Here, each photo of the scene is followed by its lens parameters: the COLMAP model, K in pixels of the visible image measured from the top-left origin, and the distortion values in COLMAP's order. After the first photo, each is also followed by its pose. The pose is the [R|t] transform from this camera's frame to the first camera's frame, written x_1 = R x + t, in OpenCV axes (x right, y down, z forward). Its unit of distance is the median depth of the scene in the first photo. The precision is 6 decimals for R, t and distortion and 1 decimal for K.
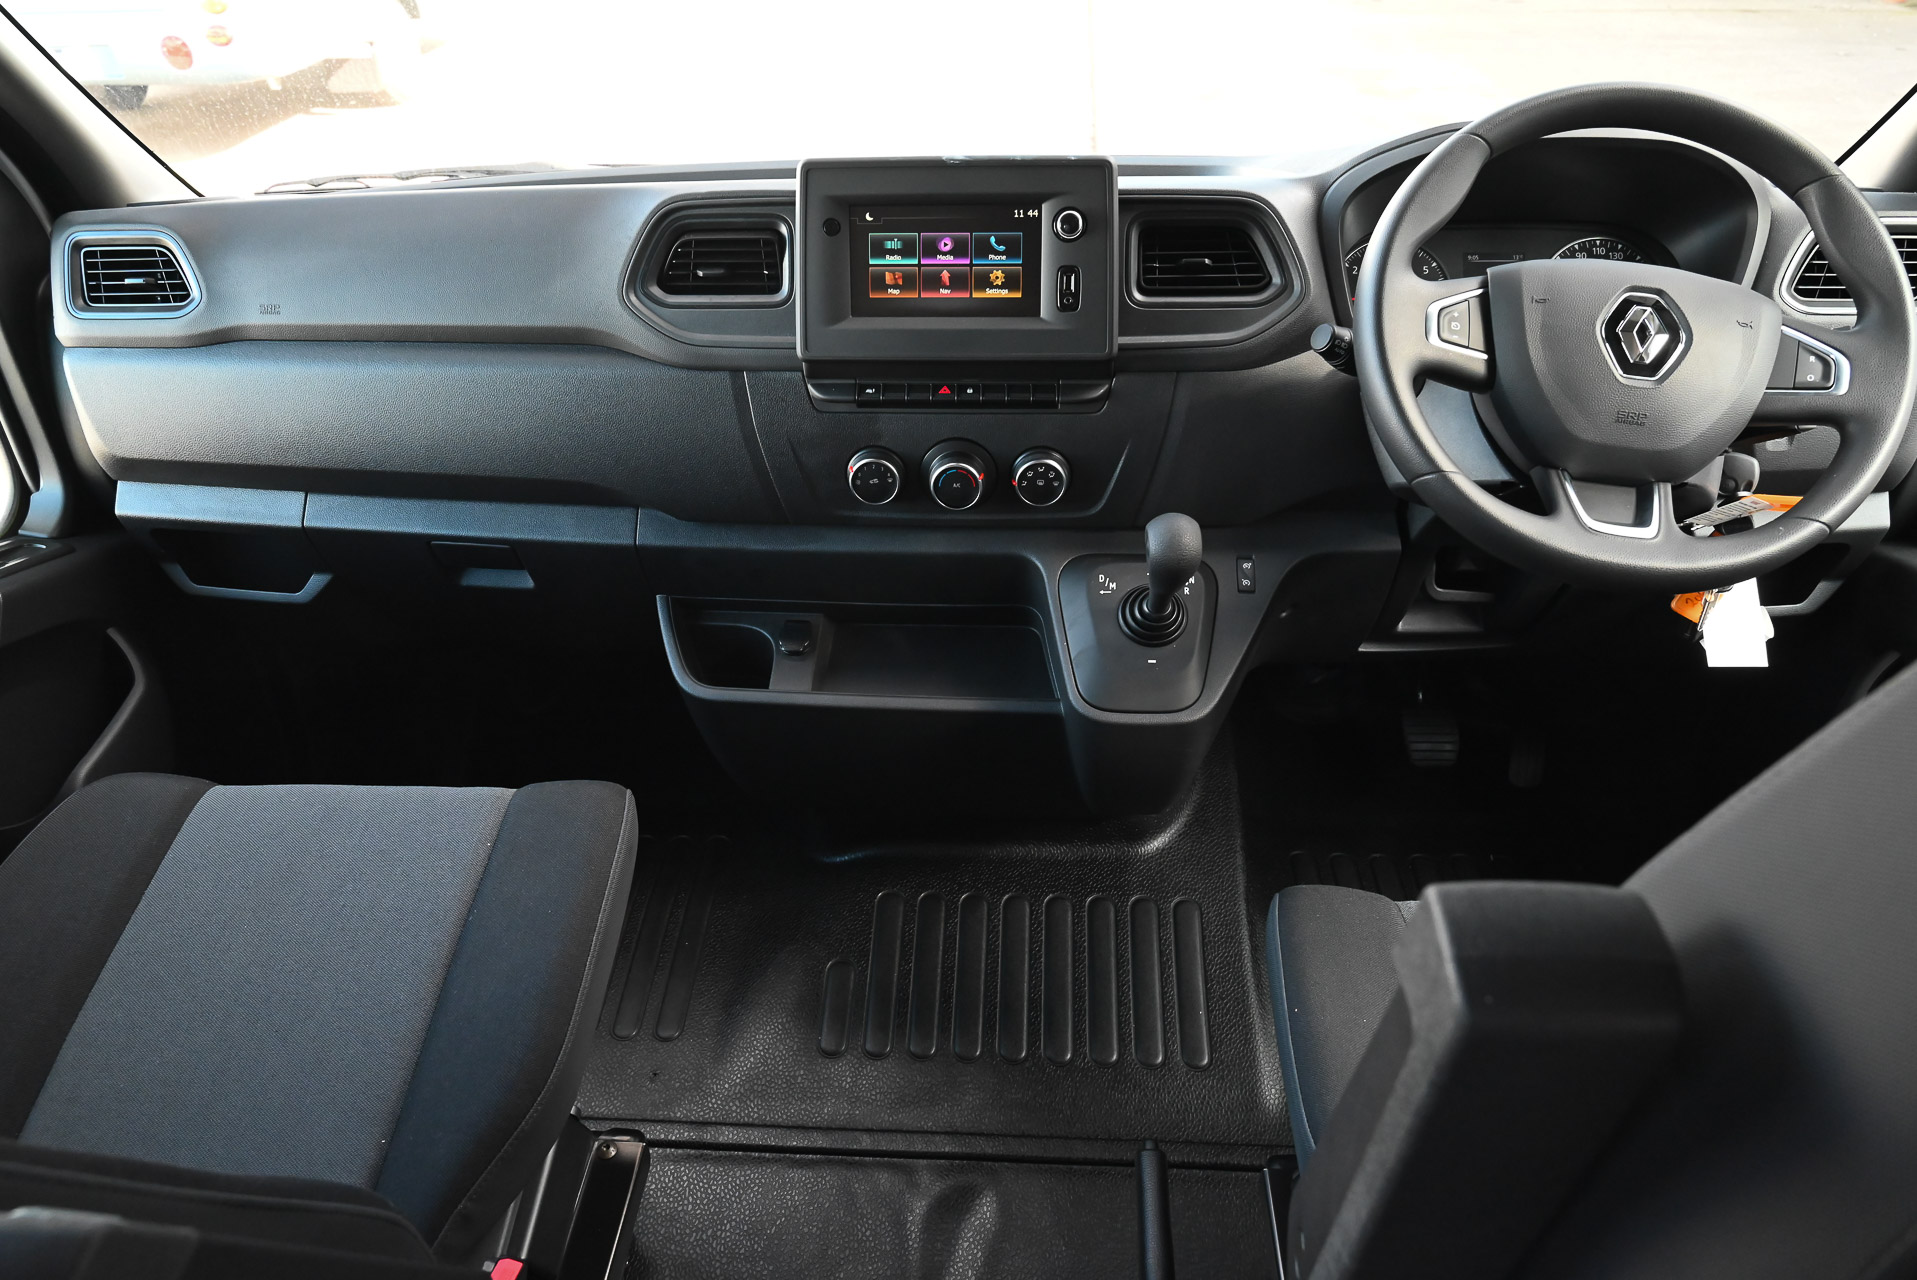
lens RADIAL K [[1253.5, 0, 964.5], [0, 1253.5, 632.4], [0, 0, 1]] dist [-0.009850, 0.000599]
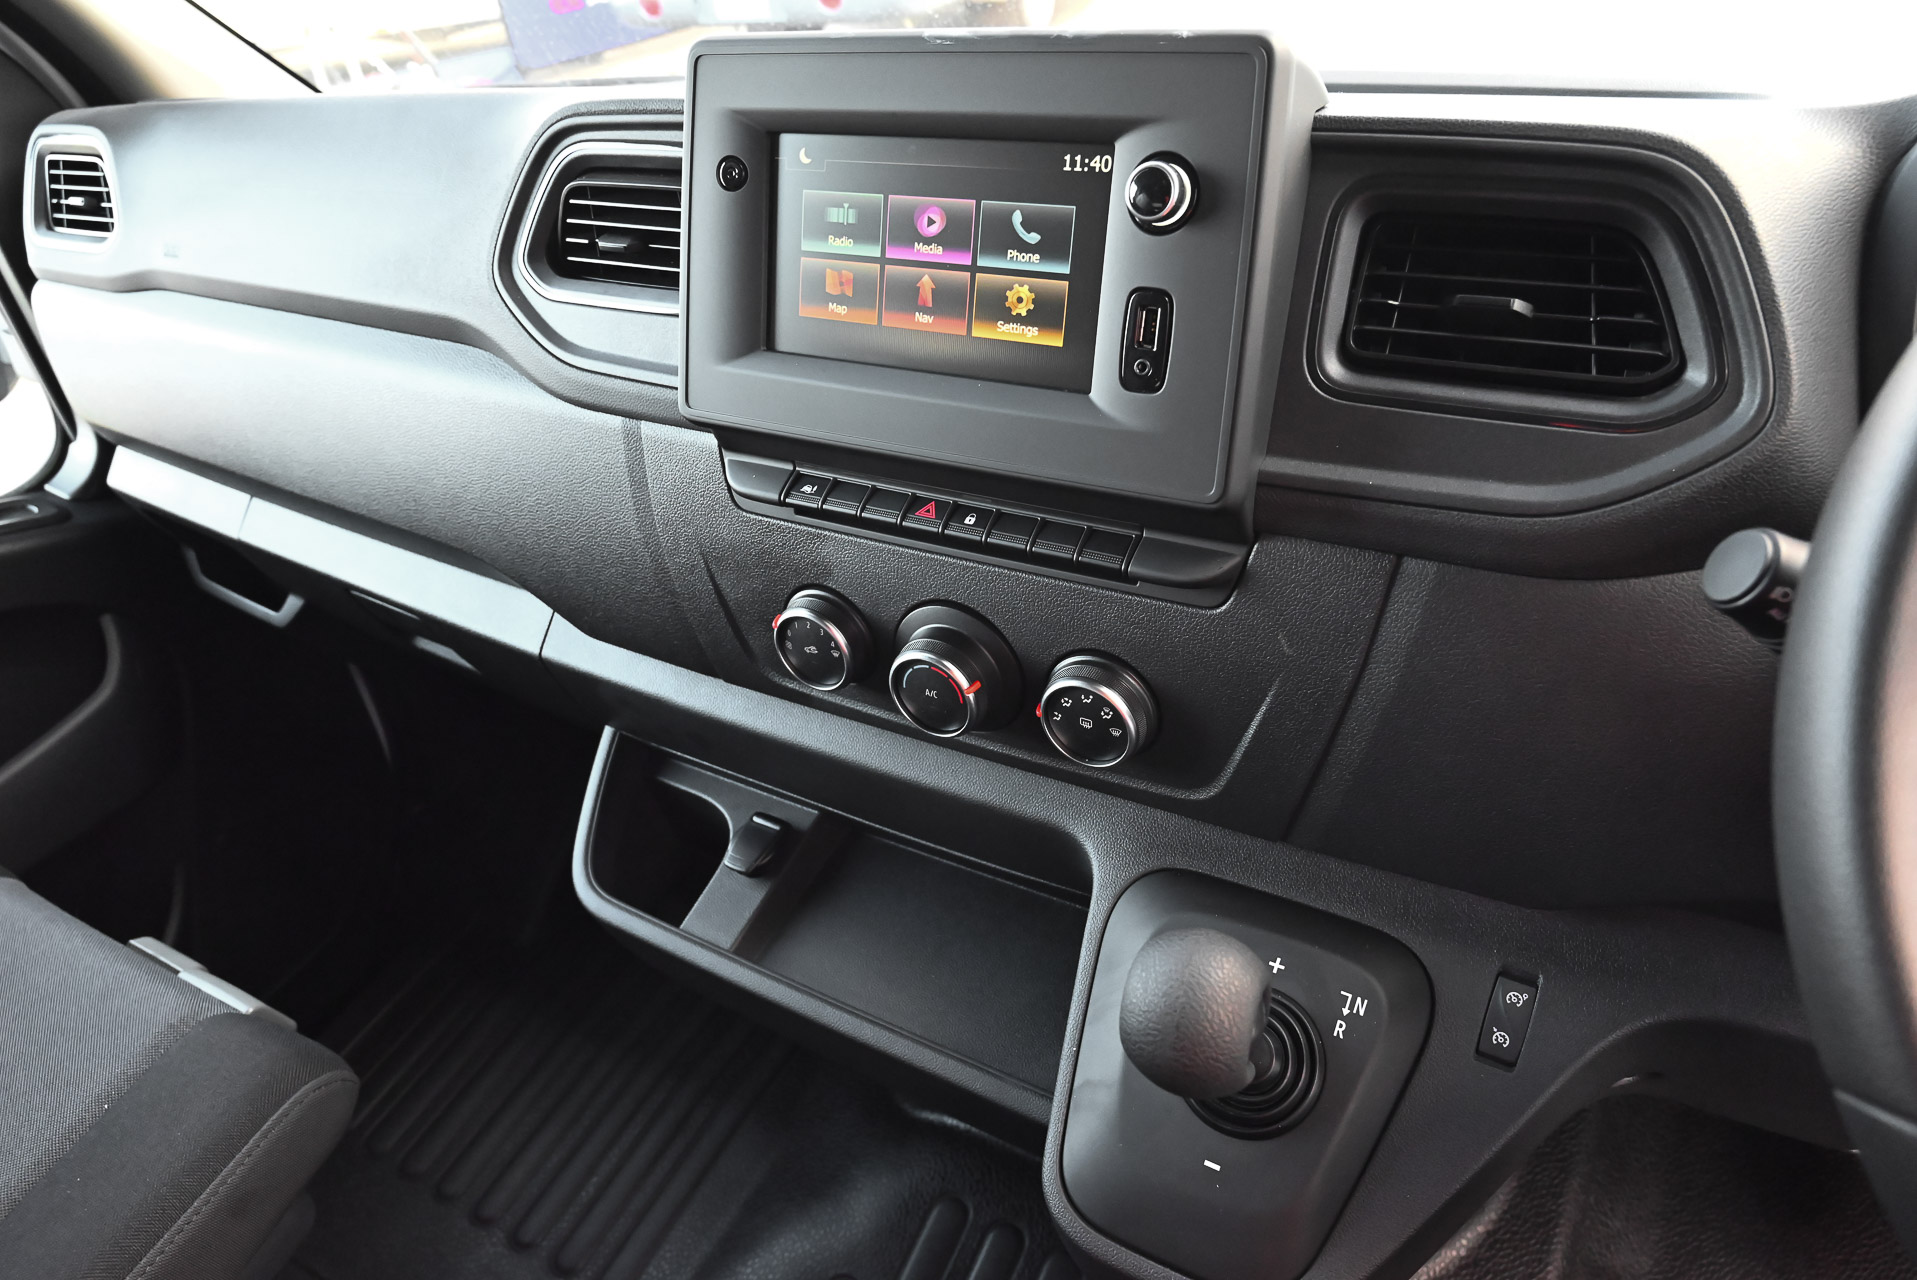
lens RADIAL K [[1253.5, 0, 978.1], [0, 1253.5, 648.9], [0, 0, 1]] dist [-0.009850, 0.000599]
pose [[0.897273, 0.199598, -0.393778, 0.221873], [-0.183977, 0.979873, 0.077463, -0.188234], [0.401314, 0.002941, 0.915936, 0.563283]]
